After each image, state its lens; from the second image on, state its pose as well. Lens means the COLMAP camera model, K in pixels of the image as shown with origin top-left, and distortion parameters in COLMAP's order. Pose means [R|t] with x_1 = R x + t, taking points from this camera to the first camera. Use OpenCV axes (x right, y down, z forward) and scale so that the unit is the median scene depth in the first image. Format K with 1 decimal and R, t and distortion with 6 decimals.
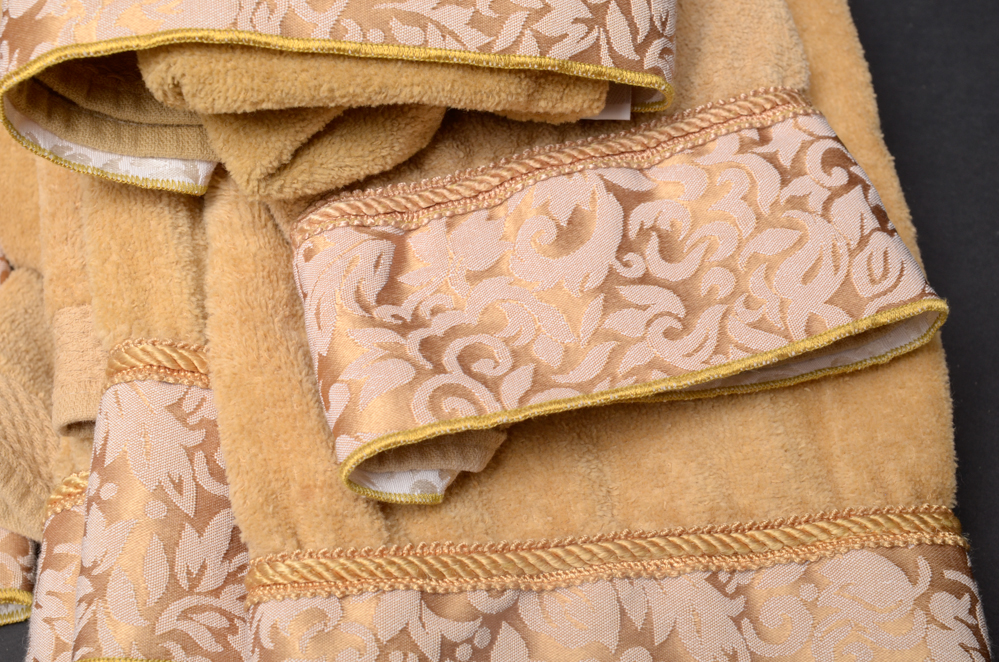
lens RADIAL K [[2862.3, 0, 500.2], [0, 2862.3, 331.6], [0, 0, 1]] dist [0.044077, 0.000000]
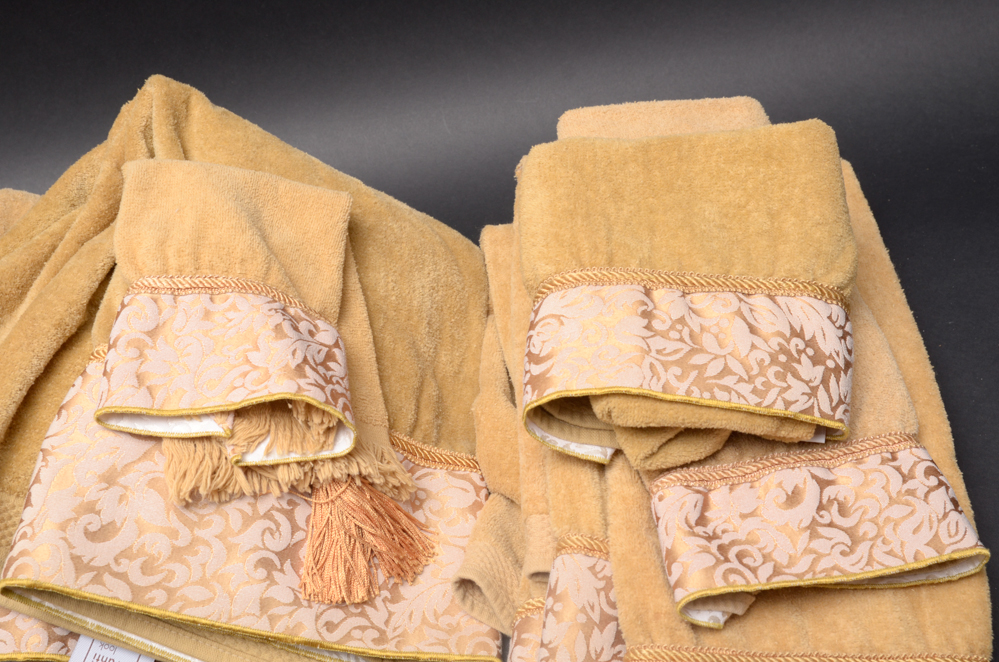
lens RADIAL K [[1579.3, 0, 488.8], [0, 1579.3, 295.2], [0, 0, 1]] dist [0.098214, 0.000000]
pose [[0.986082, 0.059454, -0.155263, -0.021877], [-0.082571, 0.985688, -0.146972, 0.006580], [0.144303, 0.157747, 0.976879, -0.140529]]
